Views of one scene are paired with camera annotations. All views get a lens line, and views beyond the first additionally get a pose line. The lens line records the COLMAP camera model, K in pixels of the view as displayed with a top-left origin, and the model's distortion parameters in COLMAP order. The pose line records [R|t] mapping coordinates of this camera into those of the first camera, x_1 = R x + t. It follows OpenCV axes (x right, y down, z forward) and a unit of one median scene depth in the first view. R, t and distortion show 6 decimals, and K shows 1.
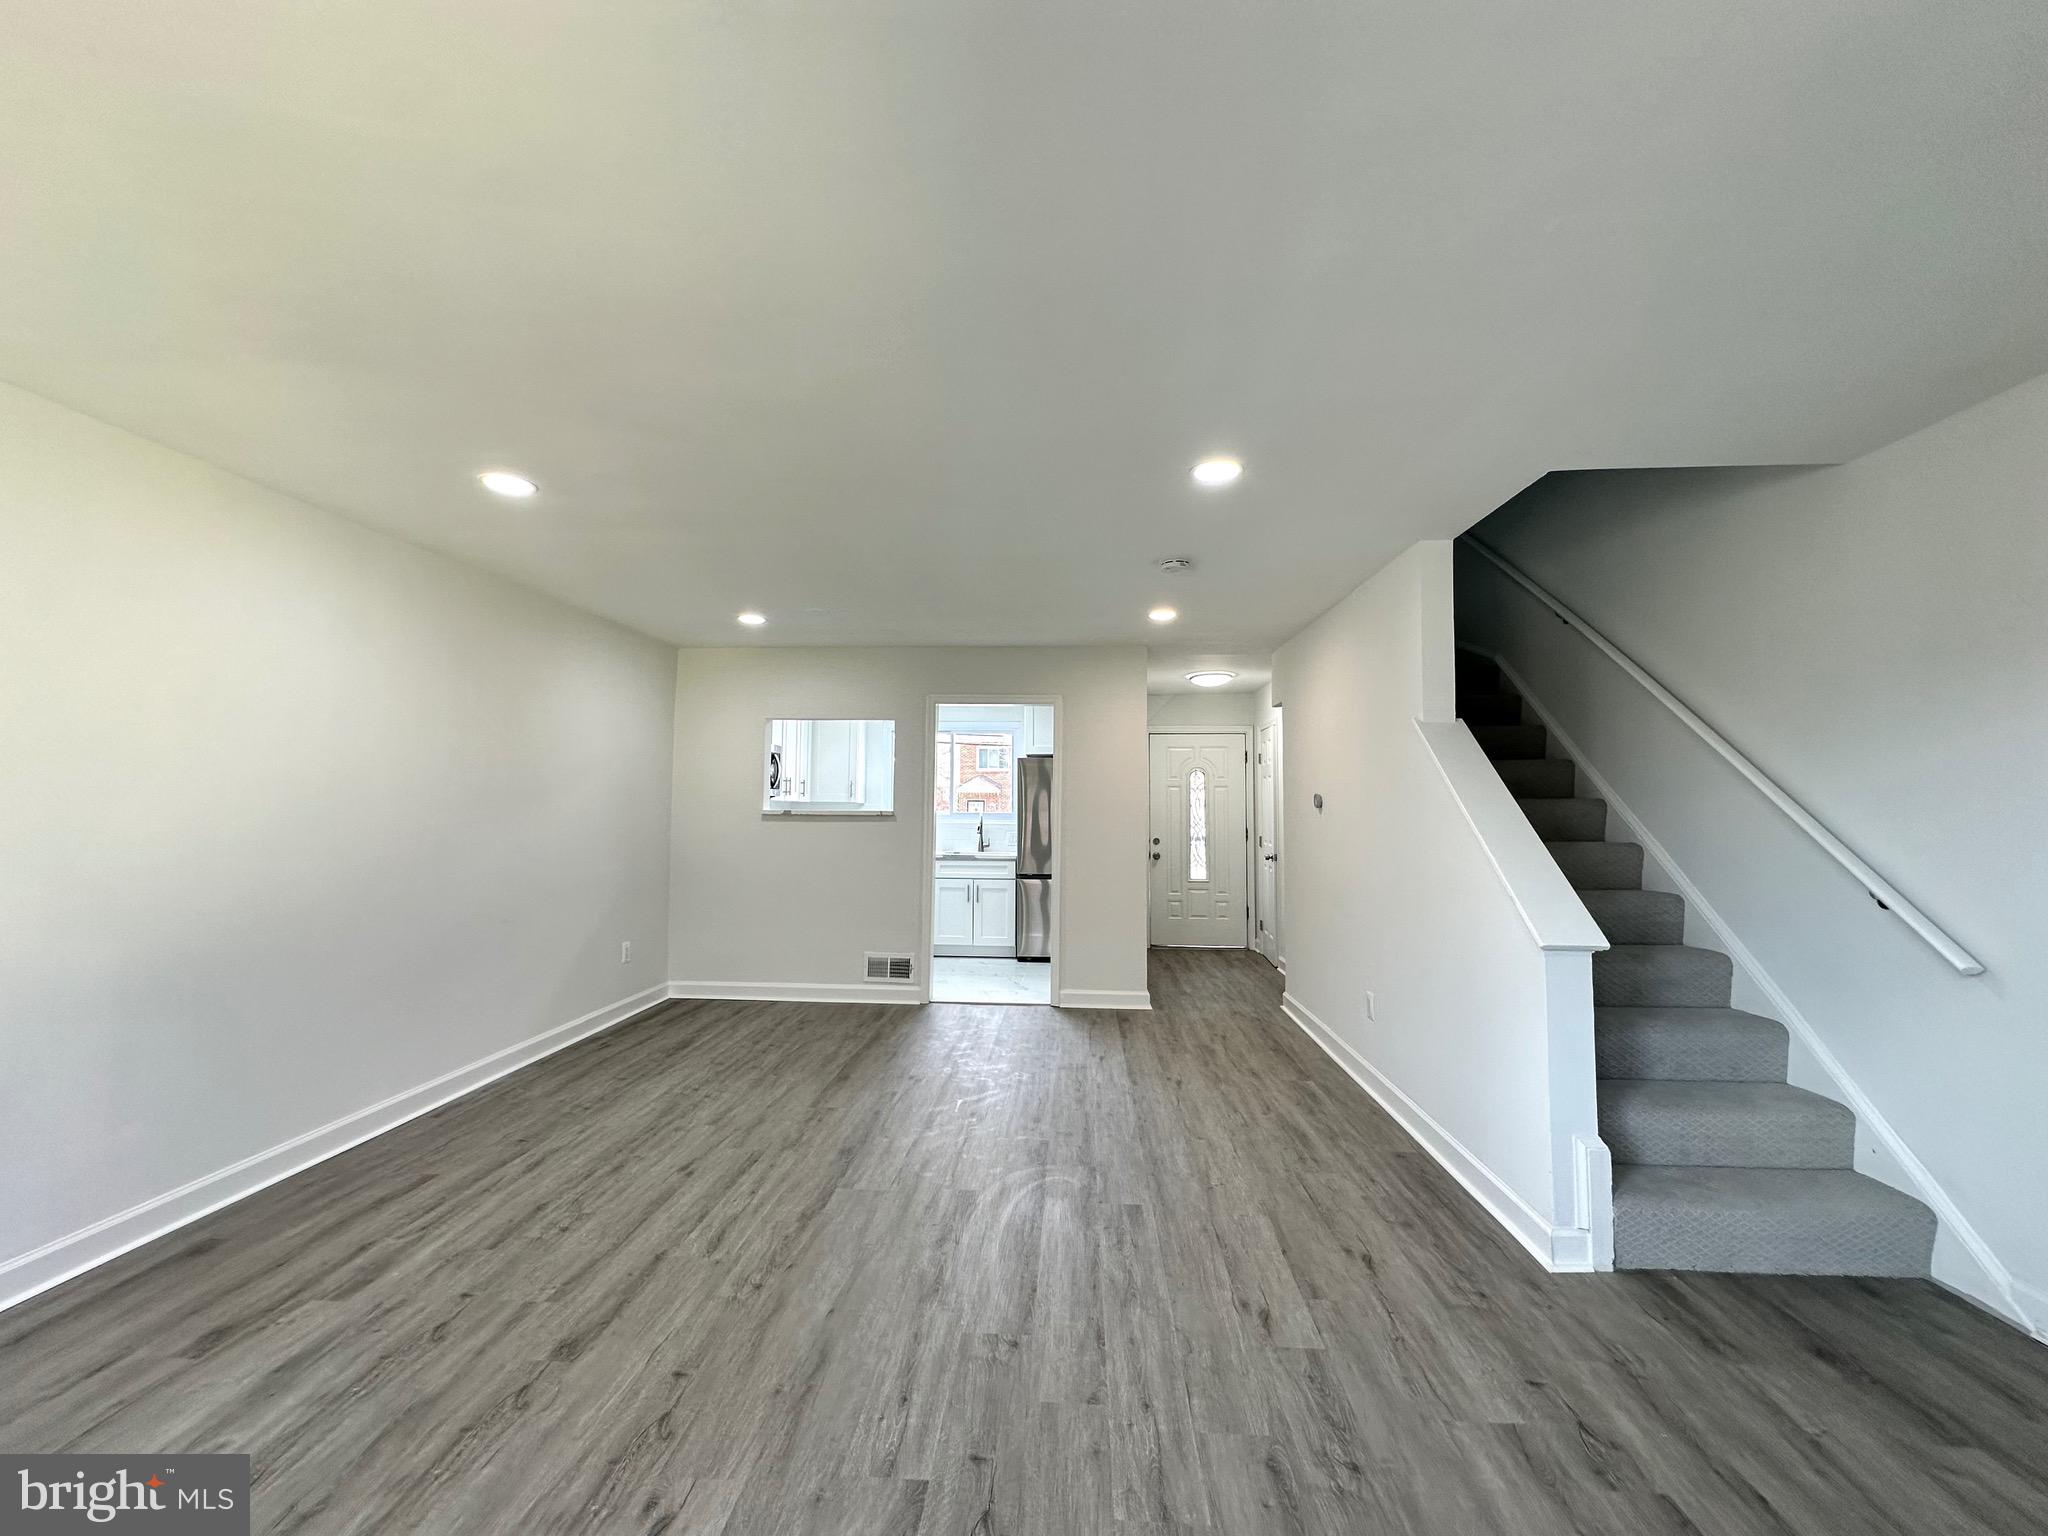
lens RADIAL K [[815.6, 0, 1024.2], [0, 815.6, 763.5], [0, 0, 1]] dist [-0.002976, 0.000695]
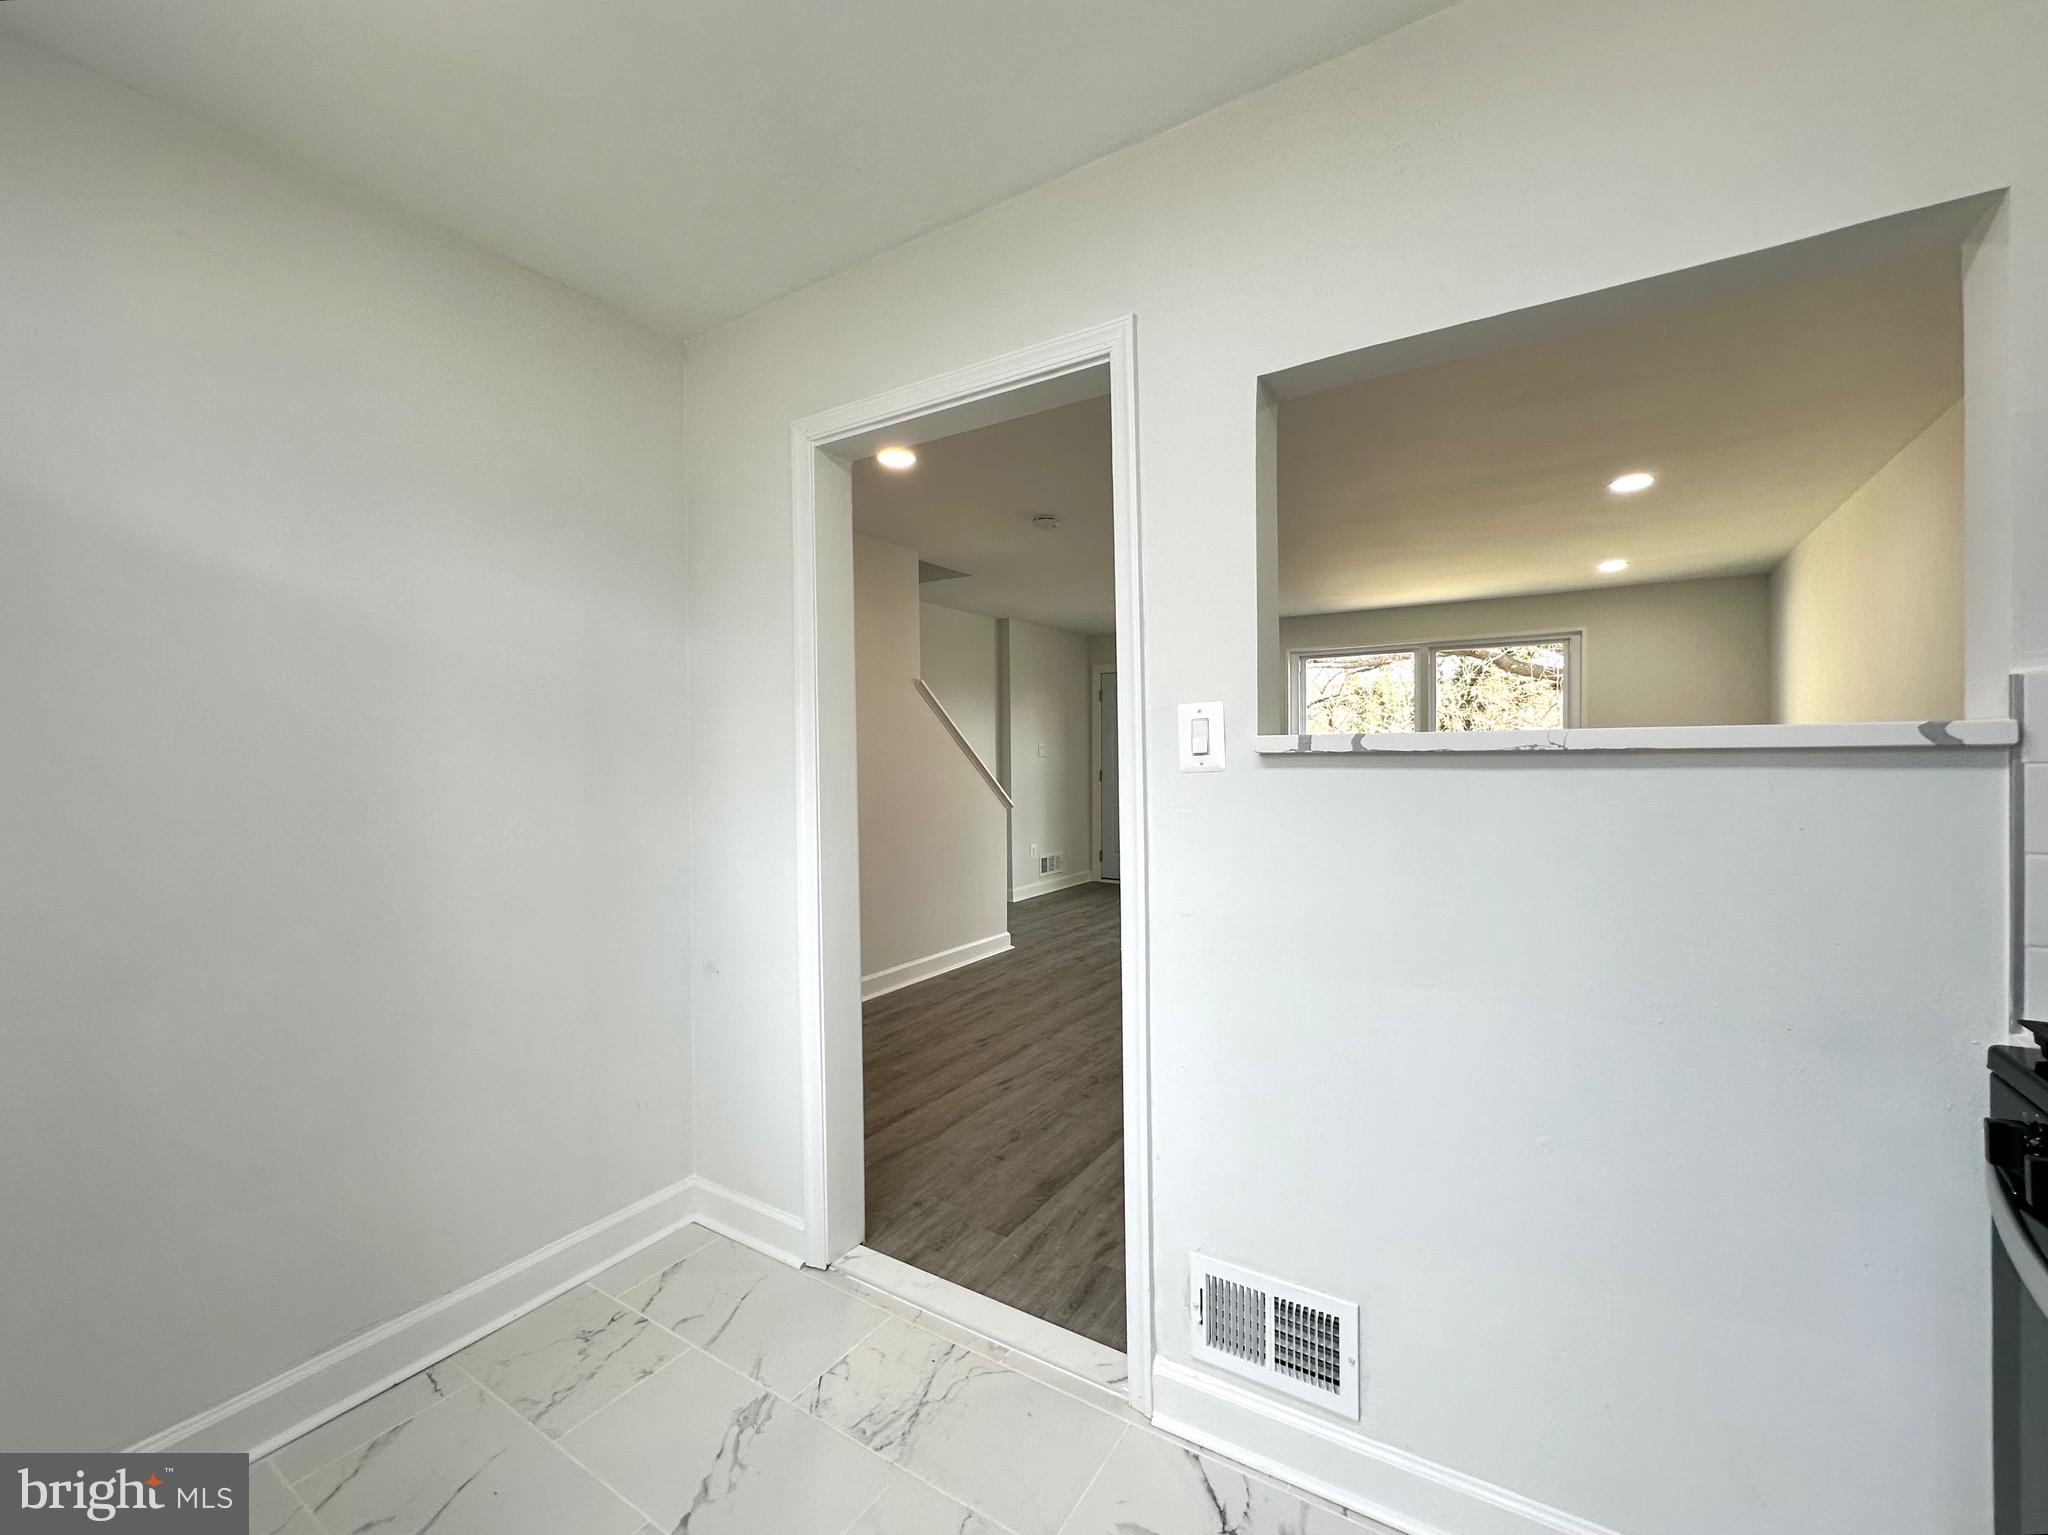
lens RADIAL K [[859.9, 0, 1022.8], [0, 859.9, 759.5], [0, 0, 1]] dist [-0.002688, 0.000219]
pose [[-0.875143, -0.000044, 0.483865, -0.444078], [-0.021149, 0.999048, -0.038161, 0.154019], [-0.483402, -0.043630, -0.874310, 2.551350]]
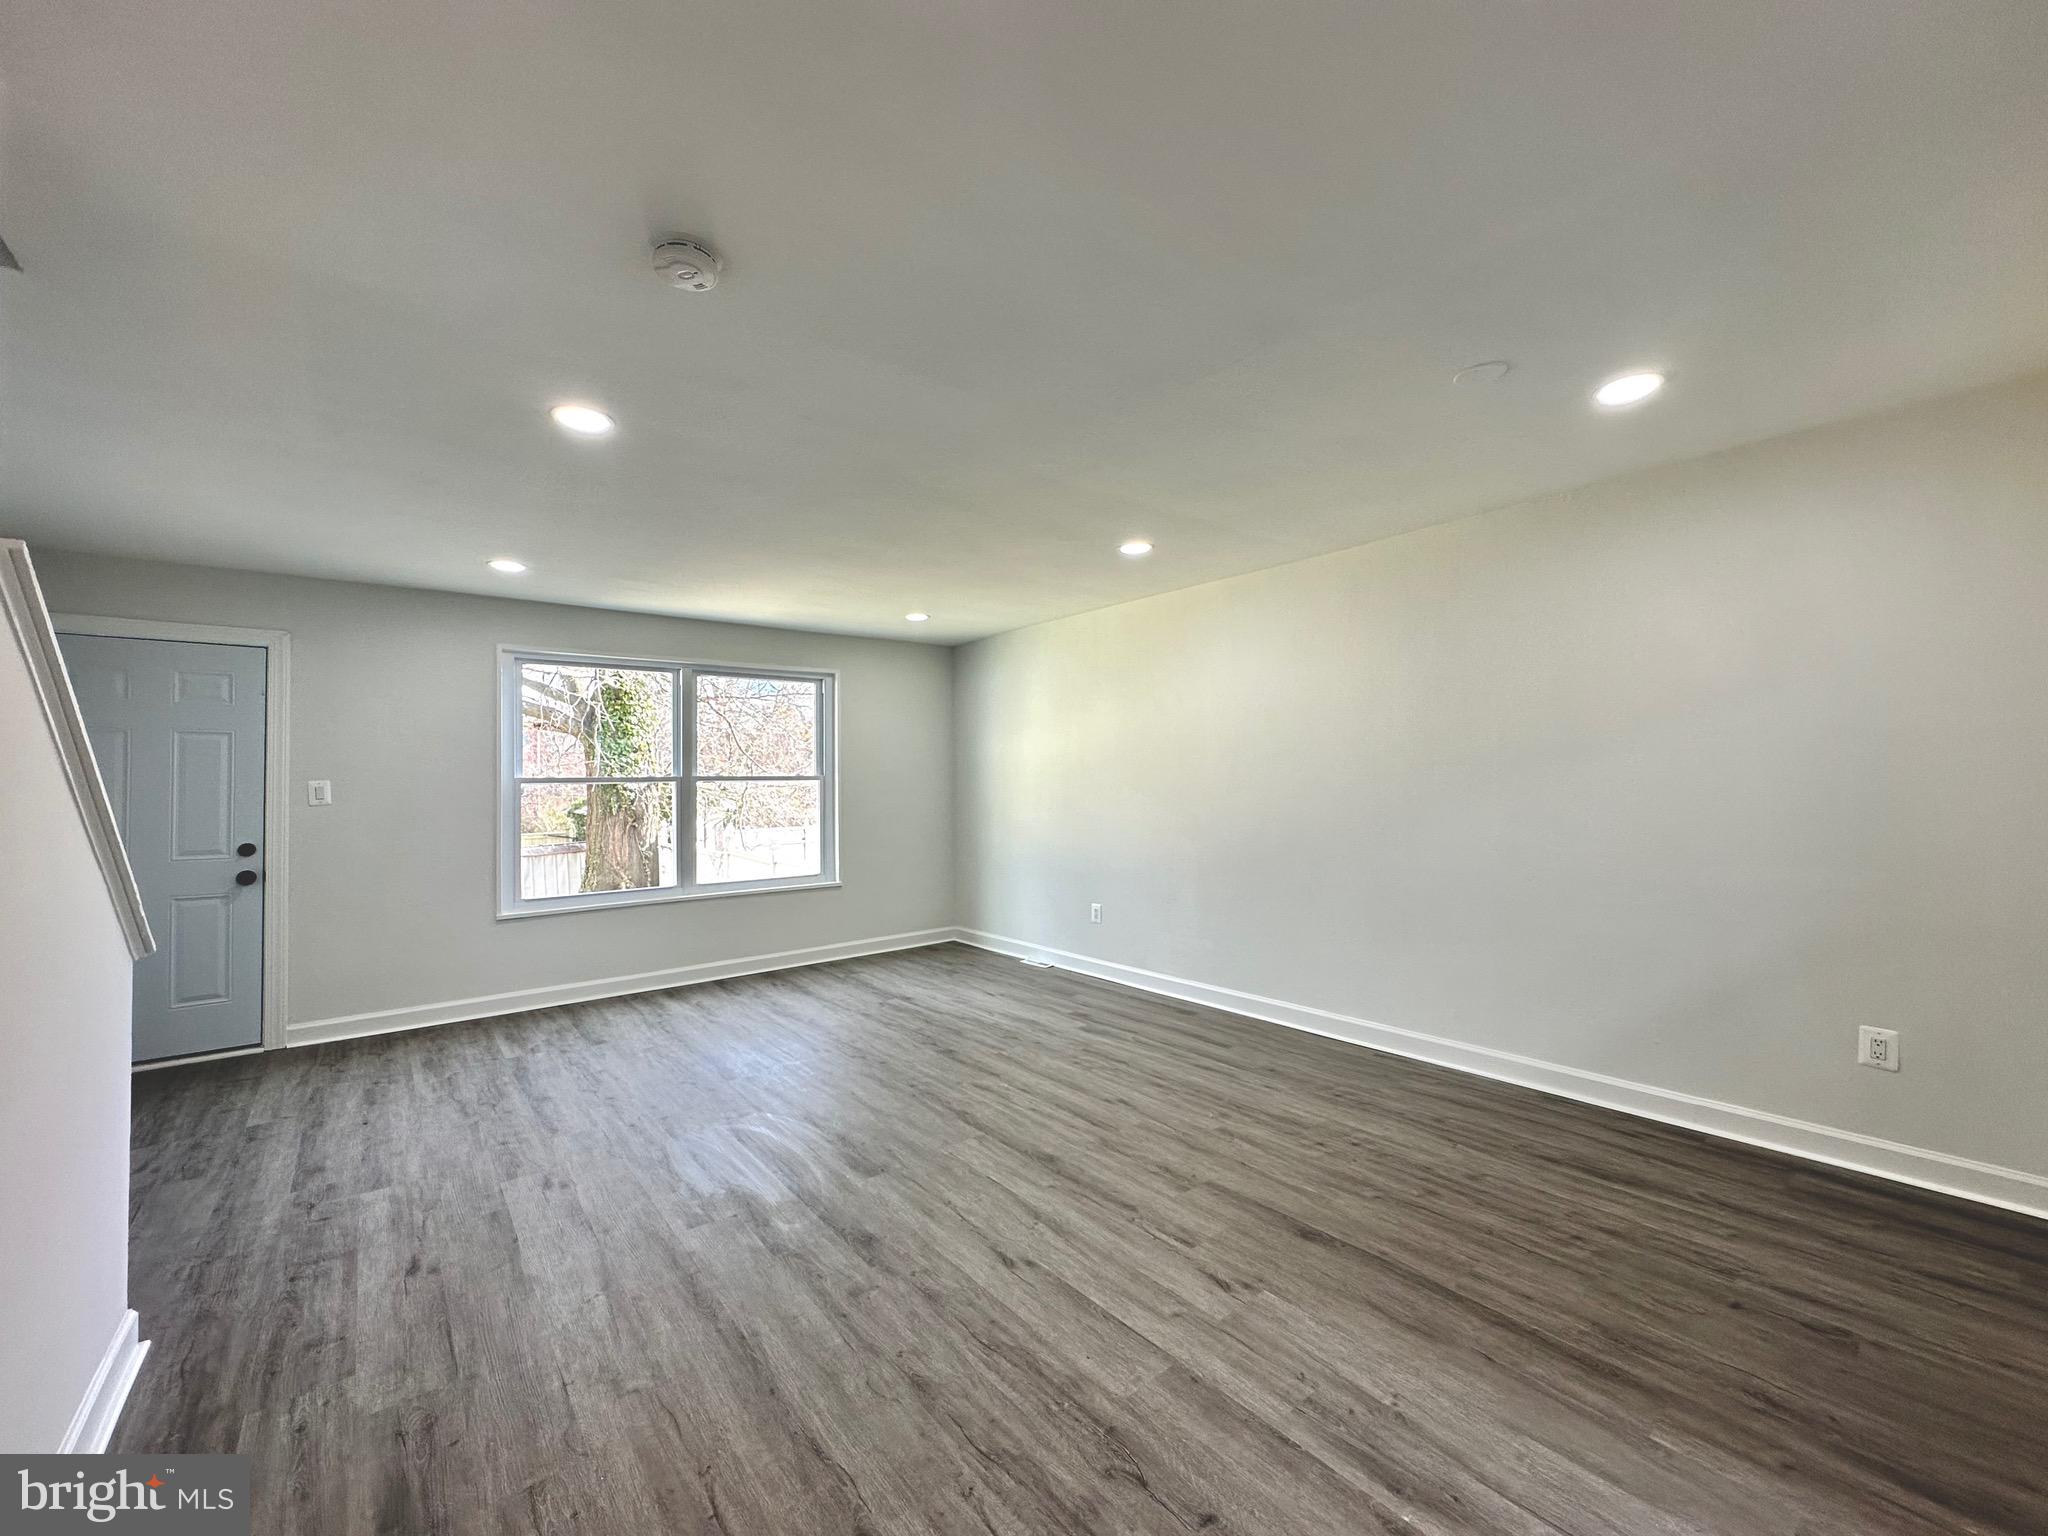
lens RADIAL K [[815.6, 0, 1024.2], [0, 815.6, 763.5], [0, 0, 1]] dist [-0.002976, 0.000695]
pose [[-0.737804, -0.007643, -0.674972, 0.451908], [0.048404, 0.996763, -0.064196, 0.108735], [0.673277, -0.080036, -0.735046, 1.843327]]
